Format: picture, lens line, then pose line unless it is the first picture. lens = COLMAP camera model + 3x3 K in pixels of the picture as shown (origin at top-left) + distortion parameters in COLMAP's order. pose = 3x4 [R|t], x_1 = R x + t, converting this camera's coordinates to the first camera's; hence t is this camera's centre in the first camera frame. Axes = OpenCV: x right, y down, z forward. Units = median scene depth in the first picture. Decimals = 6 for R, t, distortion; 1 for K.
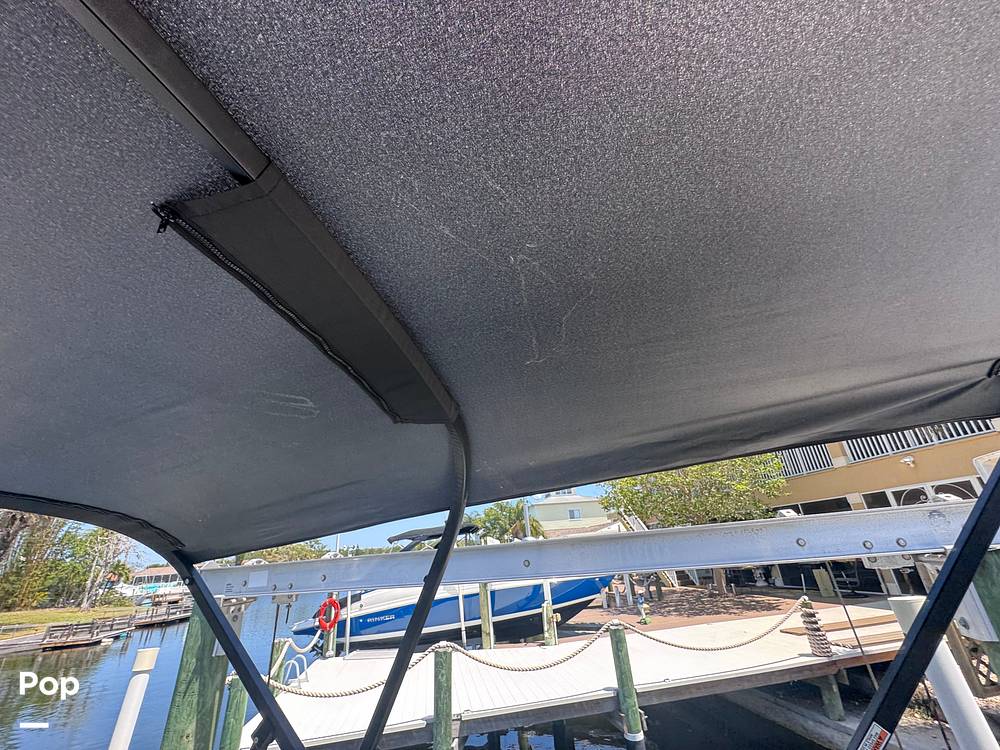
lens RADIAL K [[401.5, 0, 499.8], [0, 401.5, 377.1], [0, 0, 1]] dist [-0.003433, 0.000525]
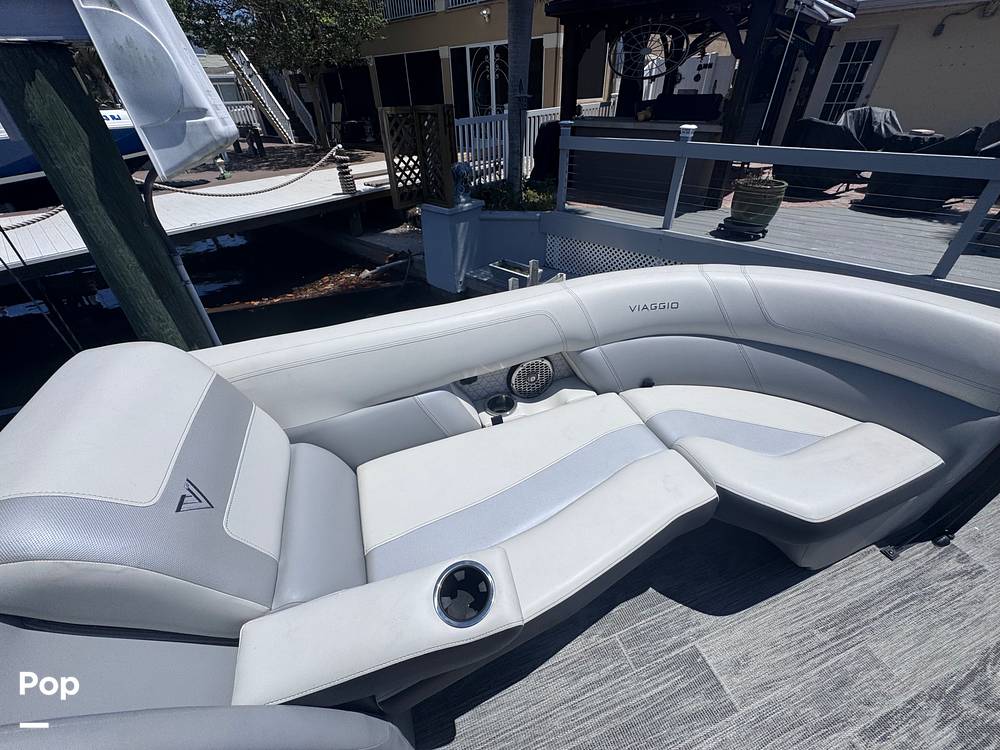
lens RADIAL K [[401.5, 0, 497.3], [0, 401.5, 376.5], [0, 0, 1]] dist [-0.003433, 0.000525]
pose [[0.777983, -0.319489, 0.540990, 0.202425], [-0.281634, 0.592366, 0.754841, -0.022665], [-0.561627, -0.739614, 0.370871, -0.090360]]
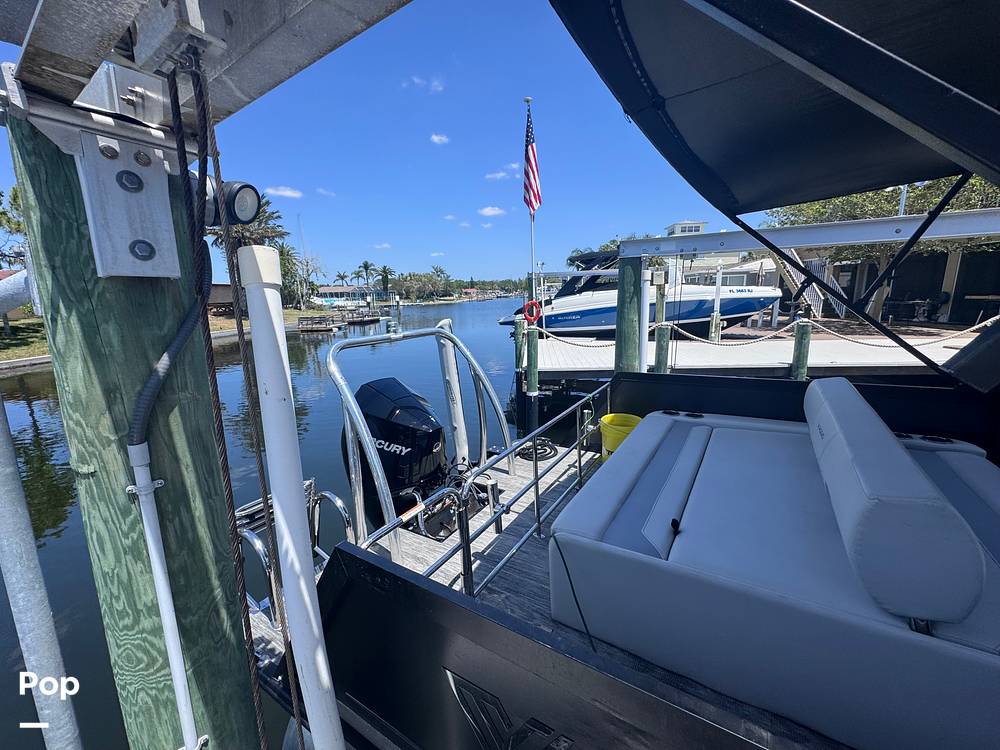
lens RADIAL K [[401.5, 0, 500.0], [0, 401.5, 372.7], [0, 0, 1]] dist [-0.003433, 0.000525]
pose [[0.969915, 0.095725, -0.223835, -0.203504], [0.052114, 0.816492, 0.575000, -0.011409], [0.237802, -0.569366, 0.786939, -0.177572]]
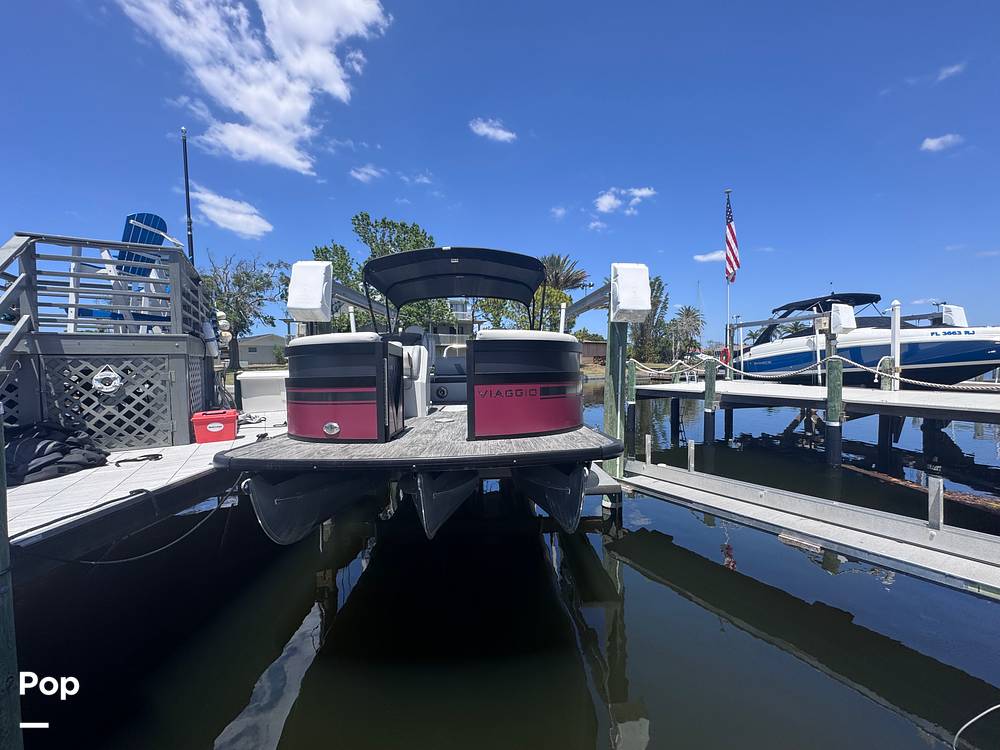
lens RADIAL K [[401.5, 0, 504.6], [0, 401.5, 373.2], [0, 0, 1]] dist [-0.003433, 0.000525]
pose [[0.367139, 0.102070, -0.924549, 0.675023], [0.355591, 0.903062, 0.240903, -0.027658], [0.859514, -0.417206, 0.295254, -0.210007]]
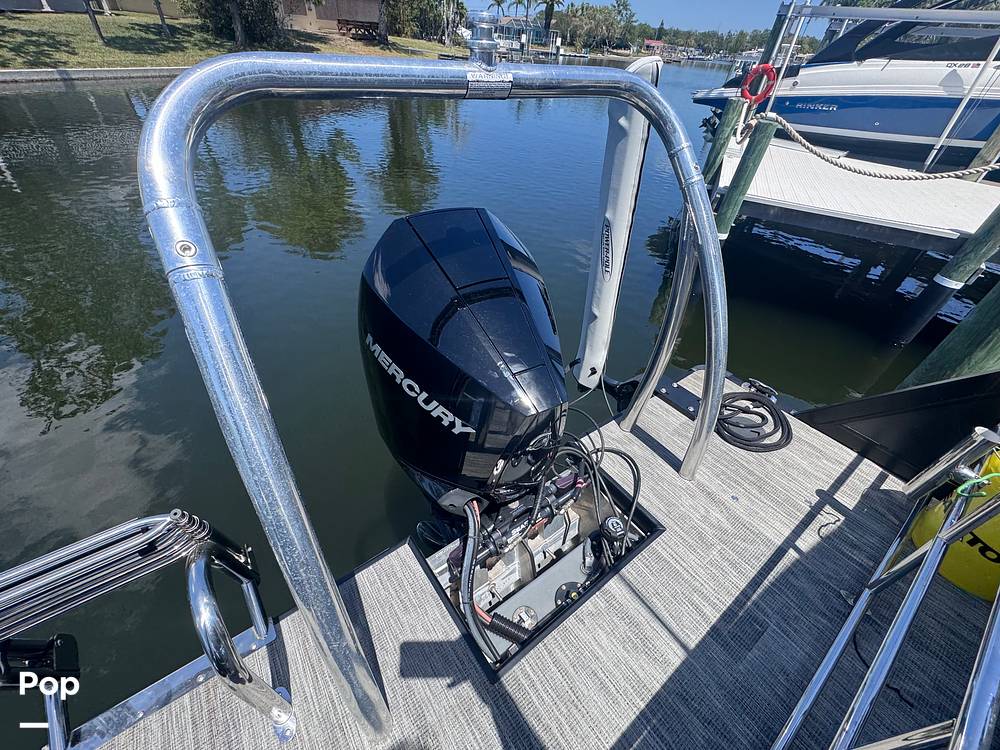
lens RADIAL K [[401.5, 0, 499.0], [0, 401.5, 374.3], [0, 0, 1]] dist [-0.003433, 0.000525]
pose [[0.813008, 0.469477, -0.344398, -0.283828], [0.103010, 0.466186, 0.878669, 0.084720], [0.573068, -0.749841, 0.330652, -0.025792]]
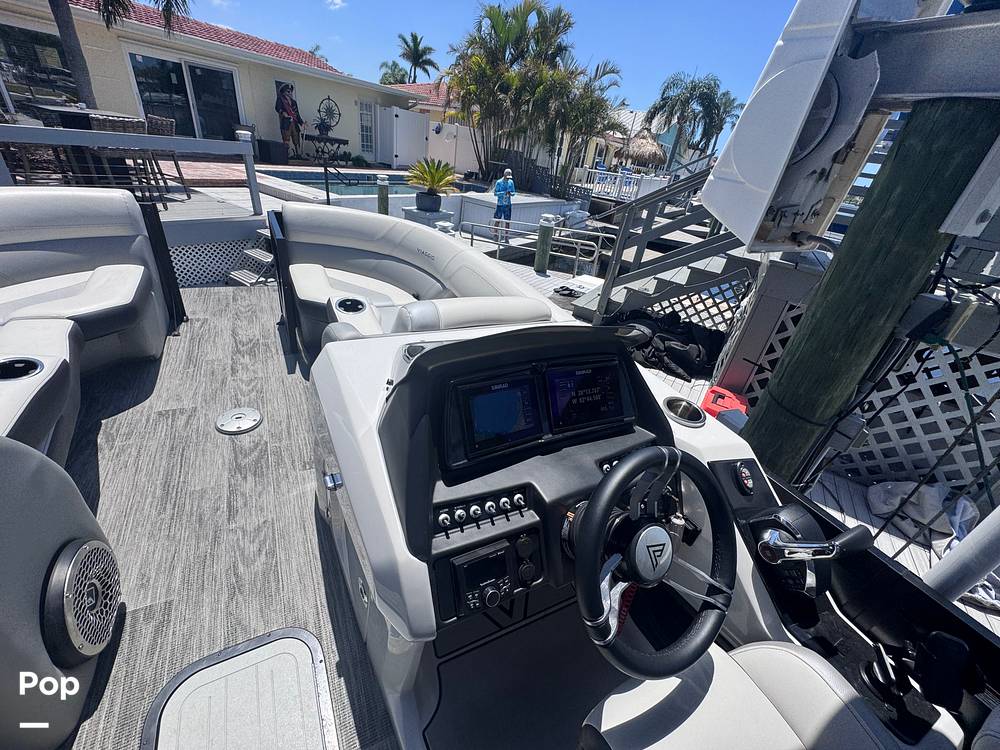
lens RADIAL K [[401.5, 0, 498.9], [0, 401.5, 373.5], [0, 0, 1]] dist [-0.003433, 0.000525]
pose [[-0.739251, -0.355195, 0.572140, 0.055355], [-0.337763, 0.930565, 0.141295, 0.000088], [-0.582601, -0.088796, -0.807893, -0.077334]]
